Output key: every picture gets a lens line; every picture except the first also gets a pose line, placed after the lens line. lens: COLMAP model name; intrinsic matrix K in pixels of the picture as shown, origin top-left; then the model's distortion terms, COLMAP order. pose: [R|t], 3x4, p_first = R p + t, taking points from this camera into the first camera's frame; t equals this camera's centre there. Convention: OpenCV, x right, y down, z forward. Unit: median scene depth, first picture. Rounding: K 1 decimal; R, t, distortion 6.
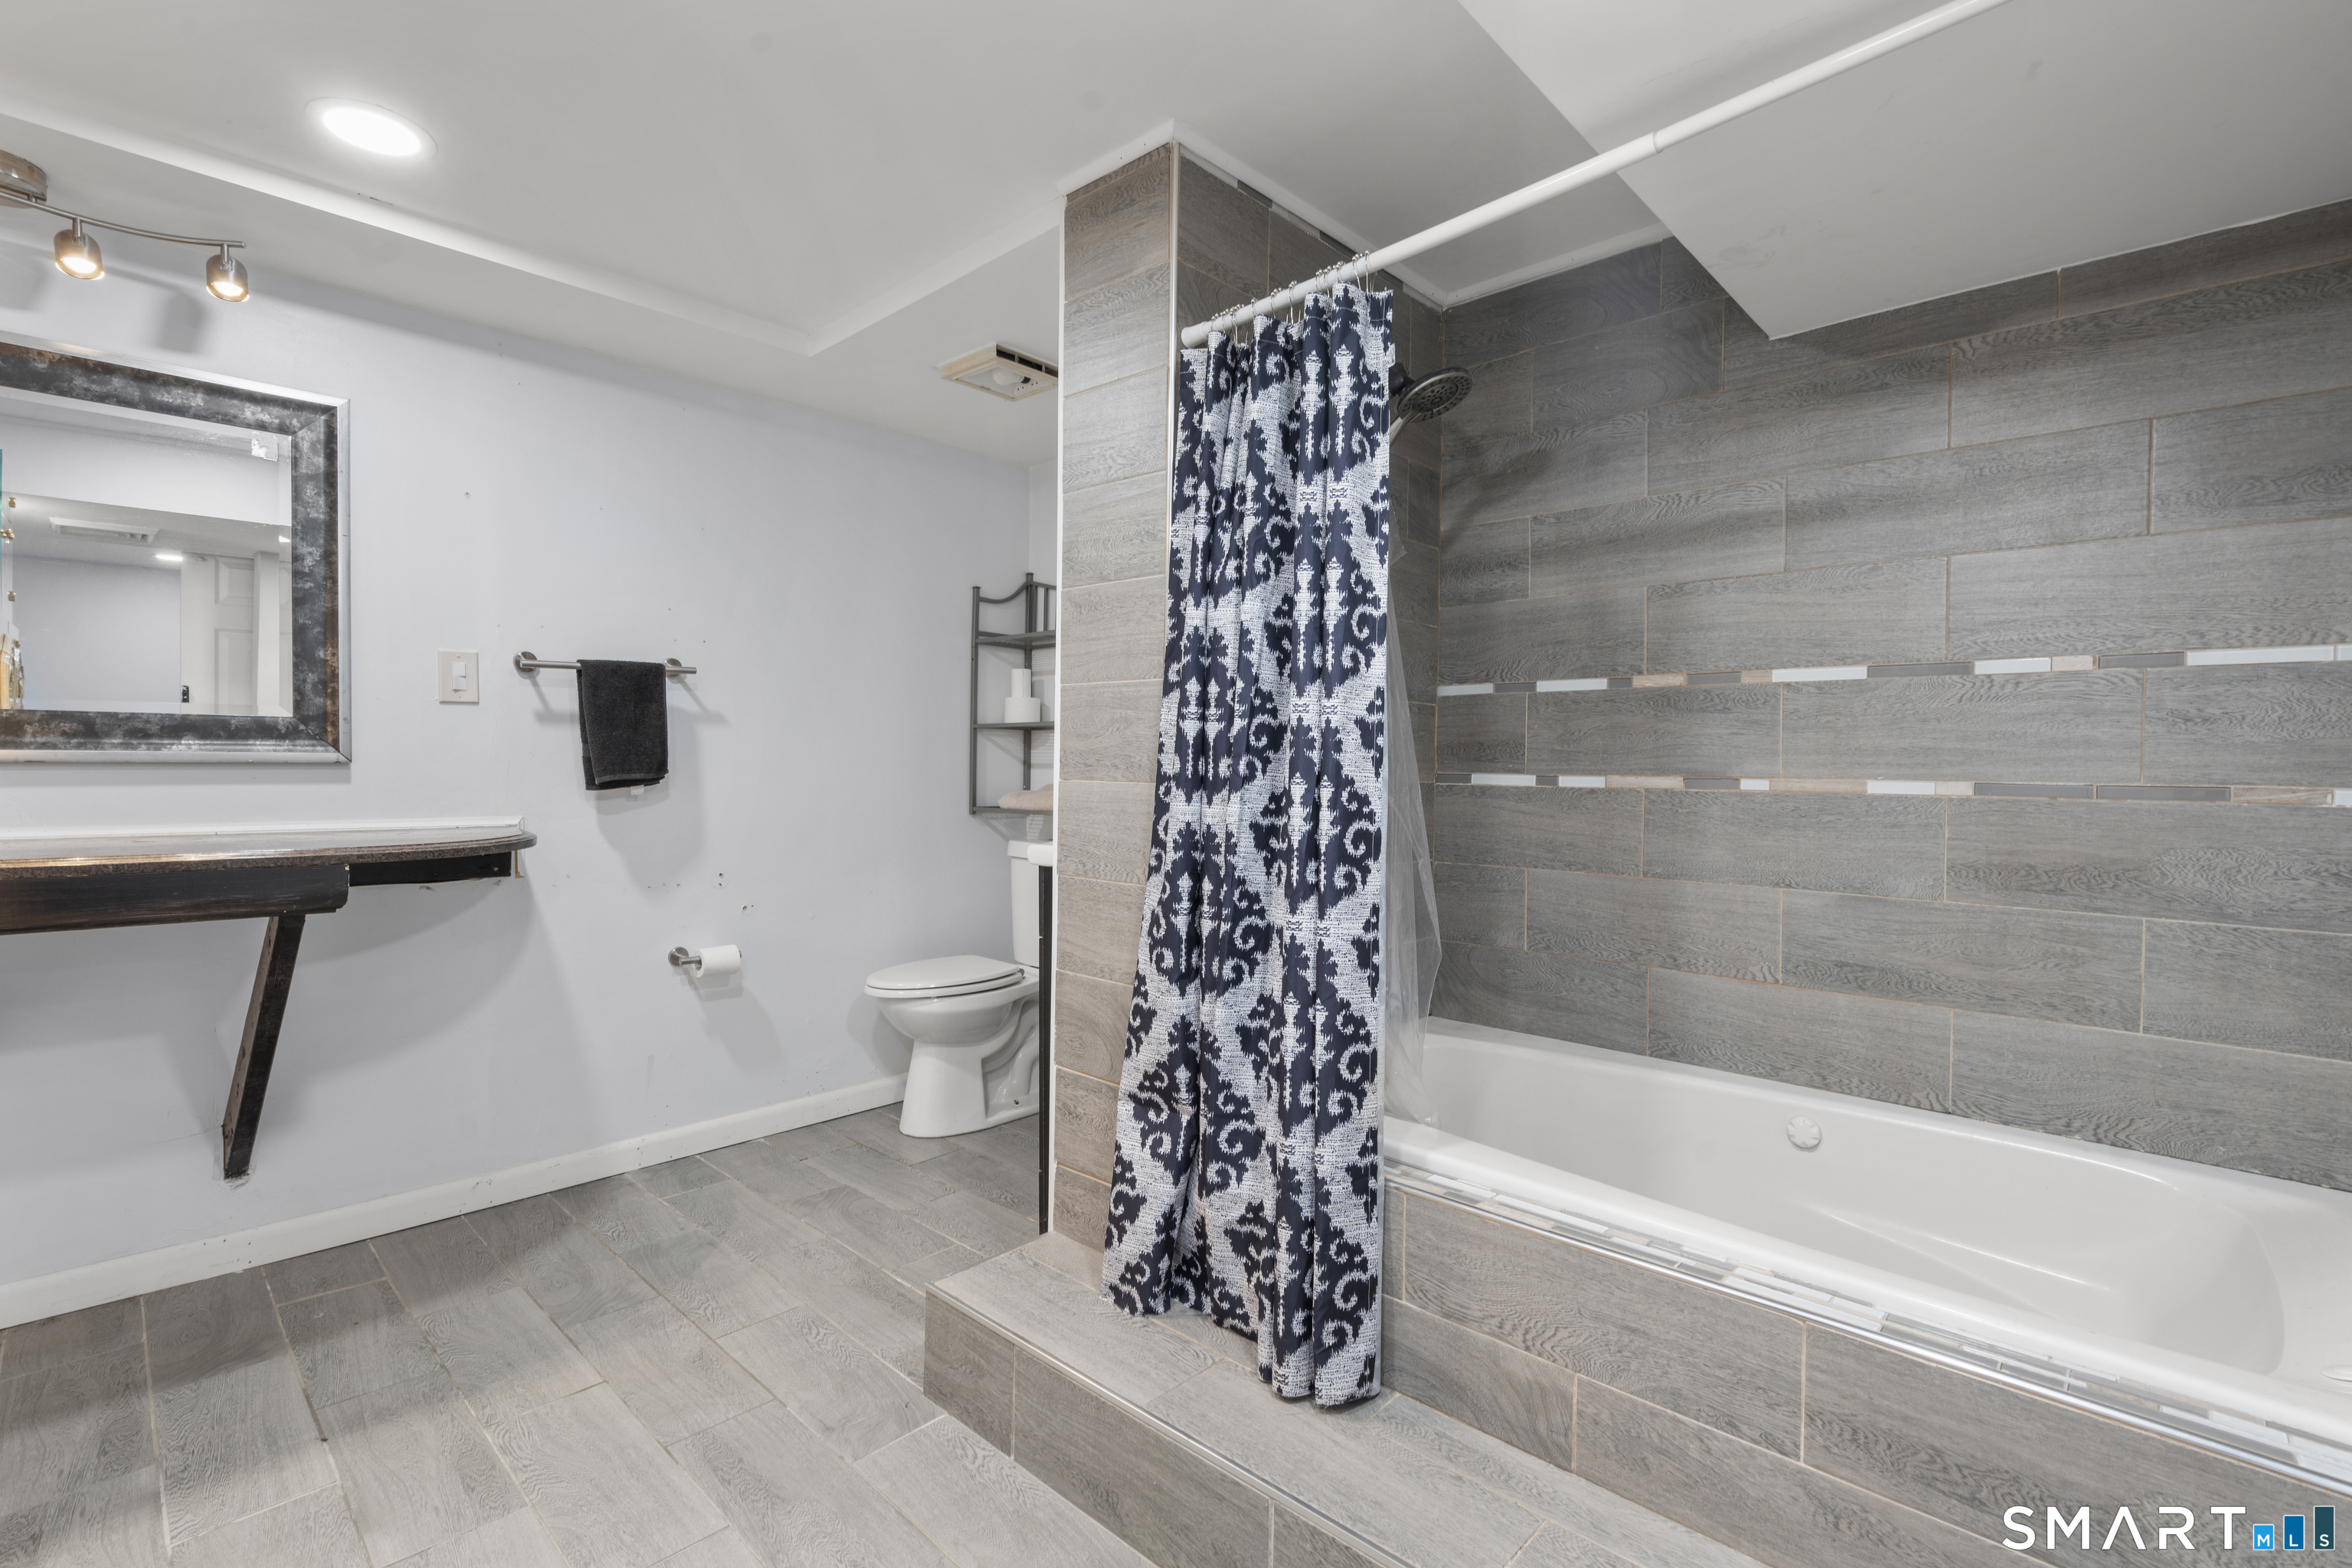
lens RADIAL K [[1046.5, 0, 1182.3], [0, 1046.5, 771.1], [0, 0, 1]] dist [0.001726, 0.000343]
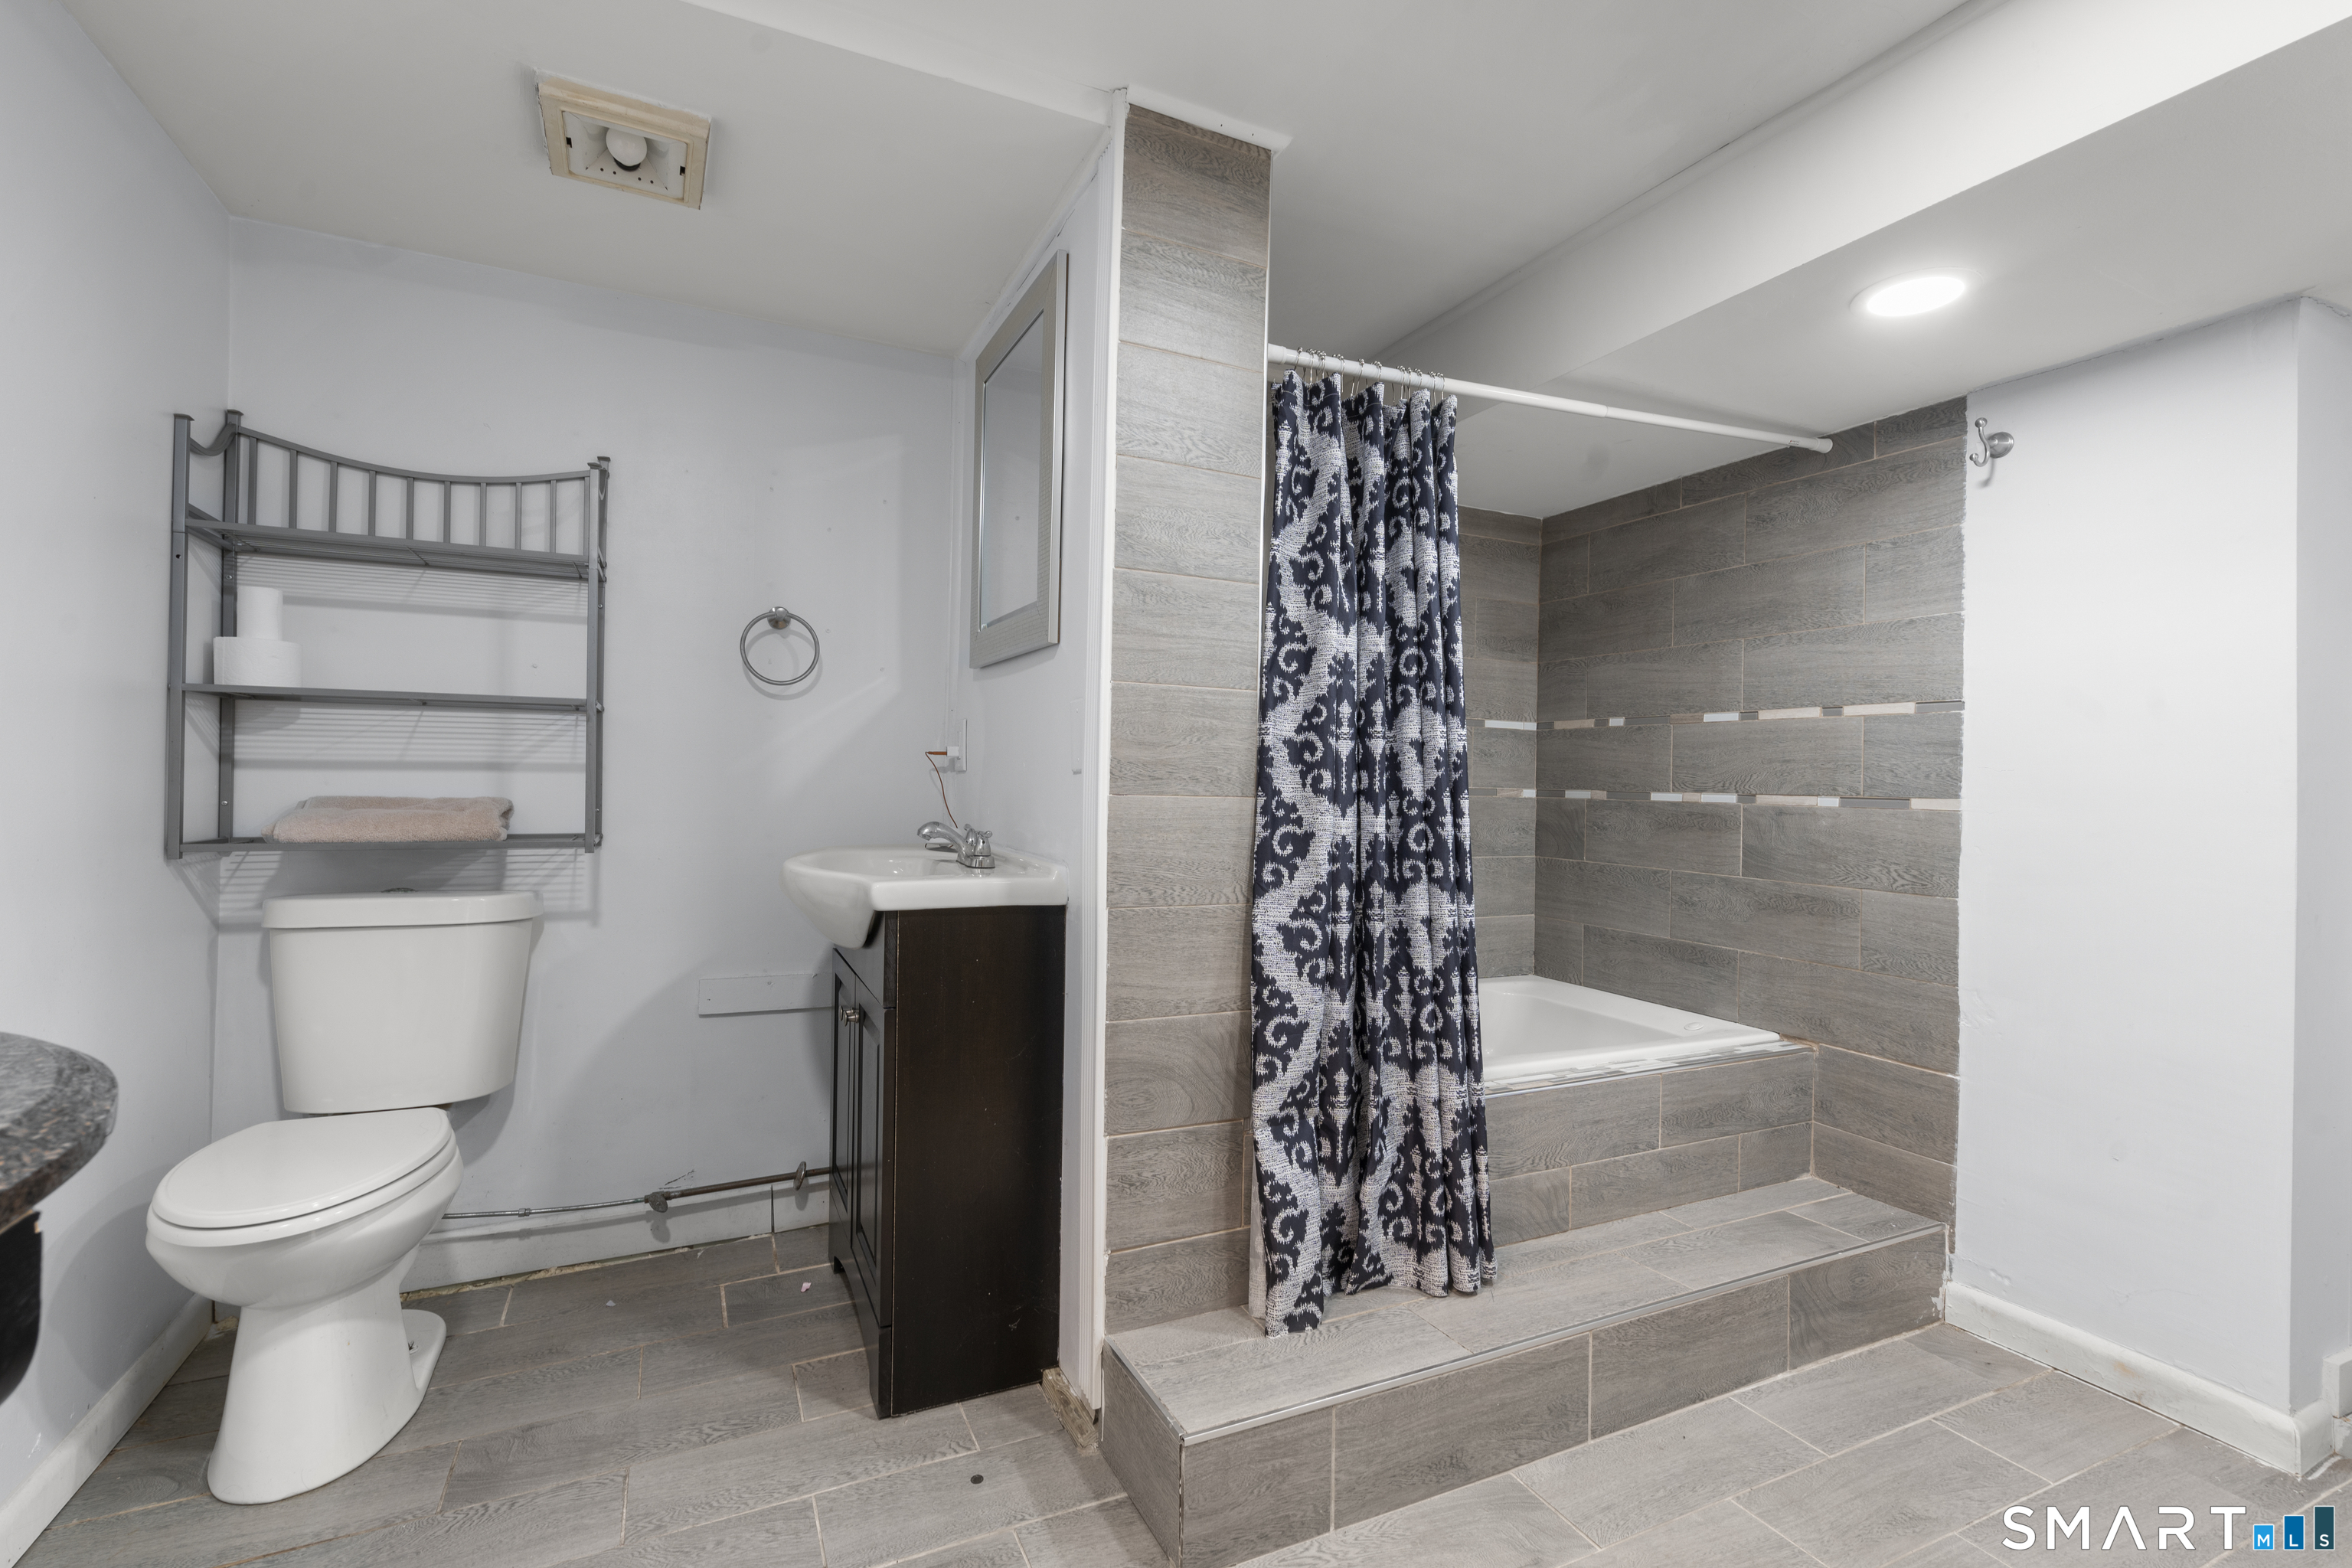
lens RADIAL K [[1046.5, 0, 1180.7], [0, 1046.5, 771.8], [0, 0, 1]] dist [0.001726, 0.000343]
pose [[0.379383, 0.001536, 0.925239, -0.926170], [-0.008097, 0.999966, 0.001660, -0.012903], [-0.925204, -0.008121, 0.379382, 0.671725]]
